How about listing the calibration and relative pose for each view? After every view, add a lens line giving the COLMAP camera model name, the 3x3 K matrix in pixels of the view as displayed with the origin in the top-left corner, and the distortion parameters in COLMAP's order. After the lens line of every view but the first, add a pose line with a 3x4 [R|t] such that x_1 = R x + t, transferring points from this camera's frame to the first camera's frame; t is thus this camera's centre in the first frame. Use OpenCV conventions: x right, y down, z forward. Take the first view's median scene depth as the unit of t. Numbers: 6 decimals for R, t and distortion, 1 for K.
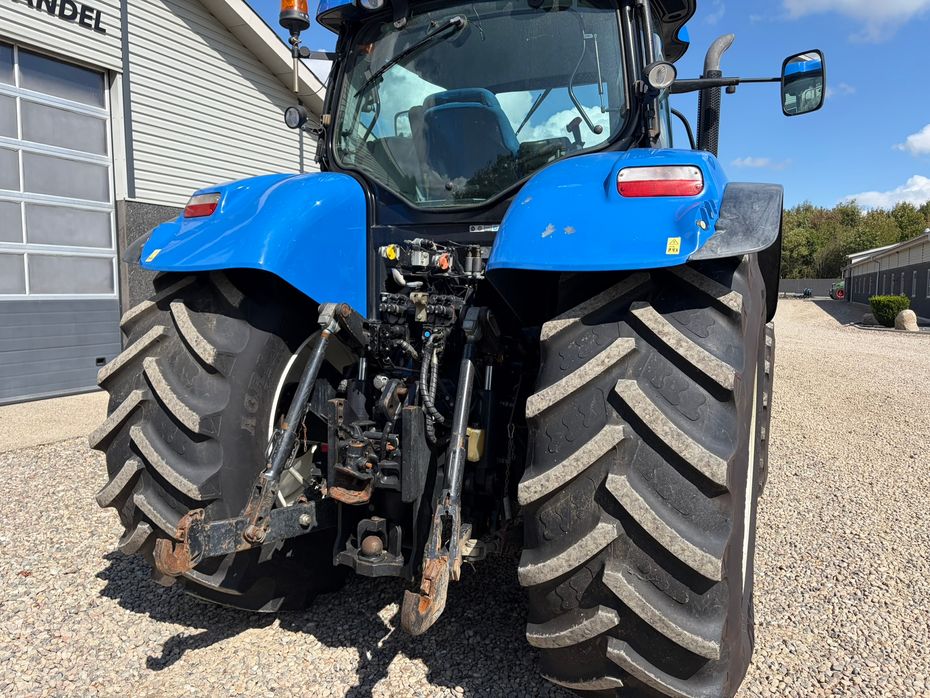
lens RADIAL K [[699.1, 0, 462.7], [0, 699.1, 350.4], [0, 0, 1]] dist [0.051381, -0.060111]
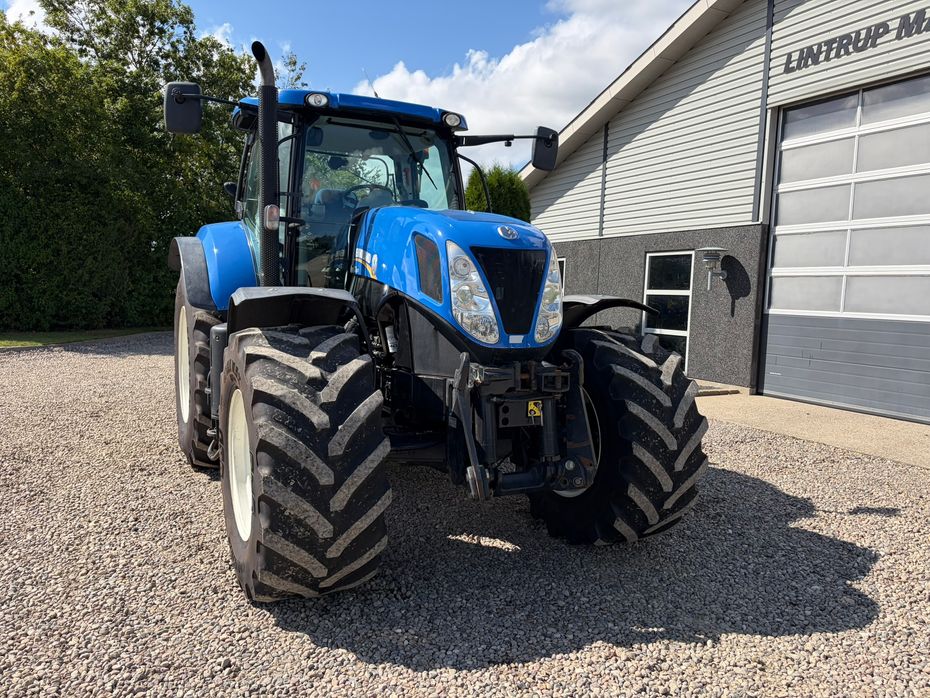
lens RADIAL K [[699.1, 0, 465.4], [0, 699.1, 354.3], [0, 0, 1]] dist [0.051381, -0.060111]
pose [[-0.622043, 0.043878, -0.781752, 0.605831], [-0.106233, 0.984467, 0.139786, -0.101359], [0.775743, 0.170001, -0.607720, 1.157941]]
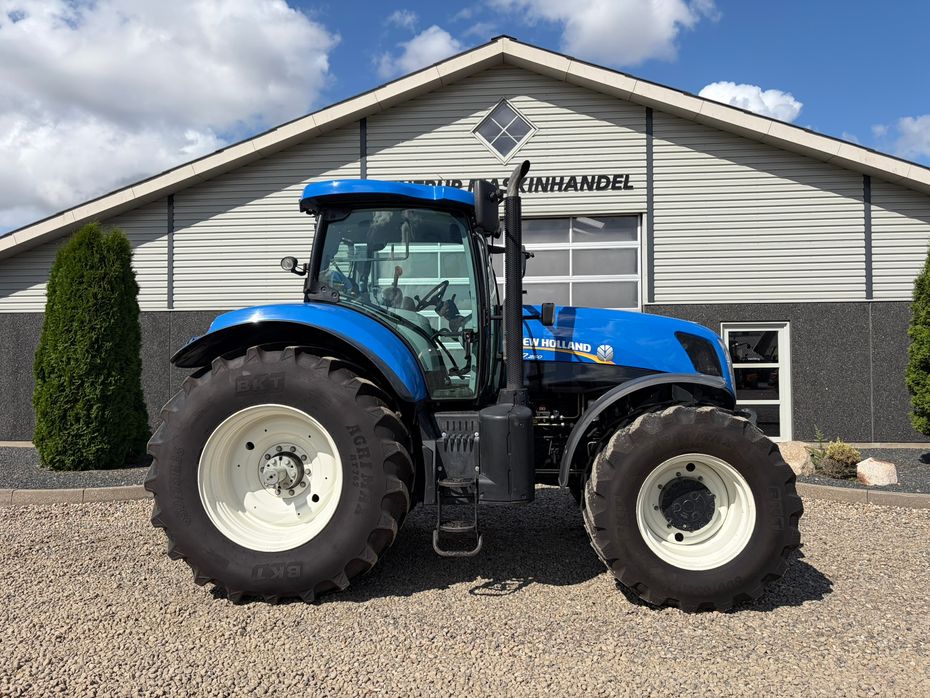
lens RADIAL K [[699.1, 0, 461.5], [0, 699.1, 349.6], [0, 0, 1]] dist [0.051381, -0.060111]
pose [[0.344942, -0.031174, -0.938106, 0.851492], [-0.076241, 0.995215, -0.061106, -0.029541], [0.935522, 0.092601, 0.340915, 0.311703]]
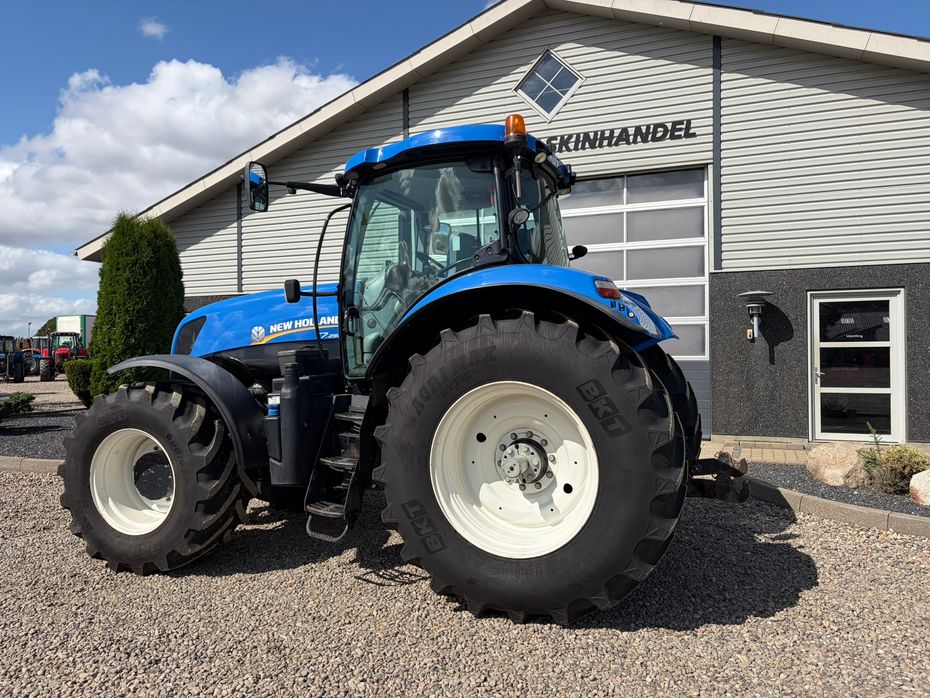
lens RADIAL K [[699.1, 0, 461.3], [0, 699.1, 344.6], [0, 0, 1]] dist [0.051381, -0.060111]
pose [[0.046797, -0.011955, -0.998833, 0.823954], [-0.082104, 0.996499, -0.015774, -0.065944], [0.995525, 0.082746, 0.045651, 0.752089]]
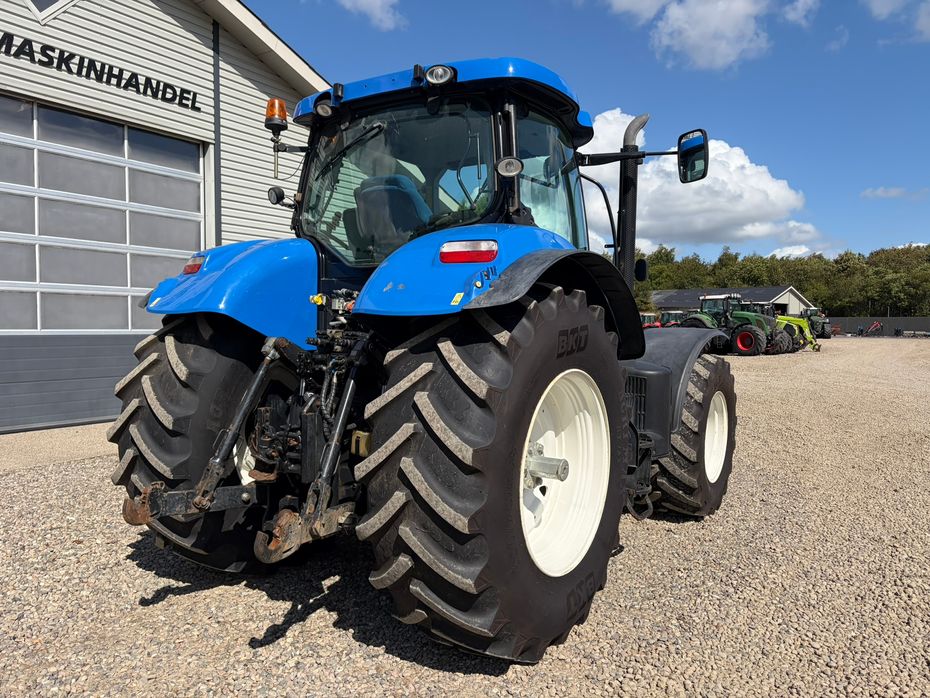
lens RADIAL K [[699.1, 0, 471.5], [0, 699.1, 354.3], [0, 0, 1]] dist [0.051381, -0.060111]
pose [[0.989451, 0.009539, -0.144553, 0.154793], [-0.016267, 0.998835, -0.045435, 0.008118], [0.143951, 0.047308, 0.988453, -0.112042]]
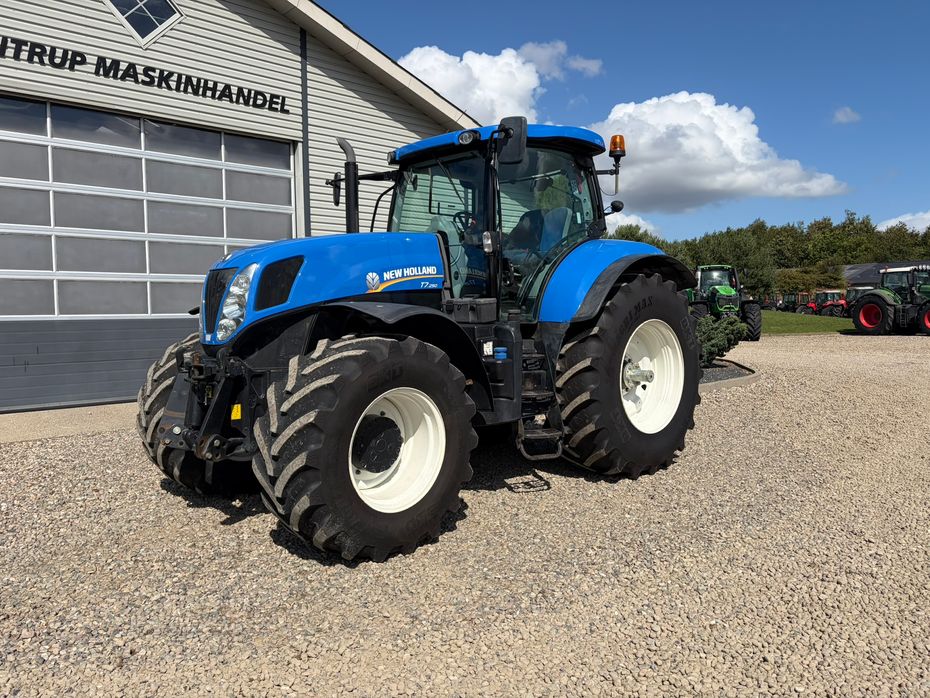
lens RADIAL K [[699.1, 0, 464.5], [0, 699.1, 343.9], [0, 0, 1]] dist [0.051381, -0.060111]
pose [[0.920220, 0.007013, -0.391339, 0.387386], [-0.021390, 0.999246, -0.032389, 0.014544], [0.390817, 0.038176, 0.919677, -0.063980]]
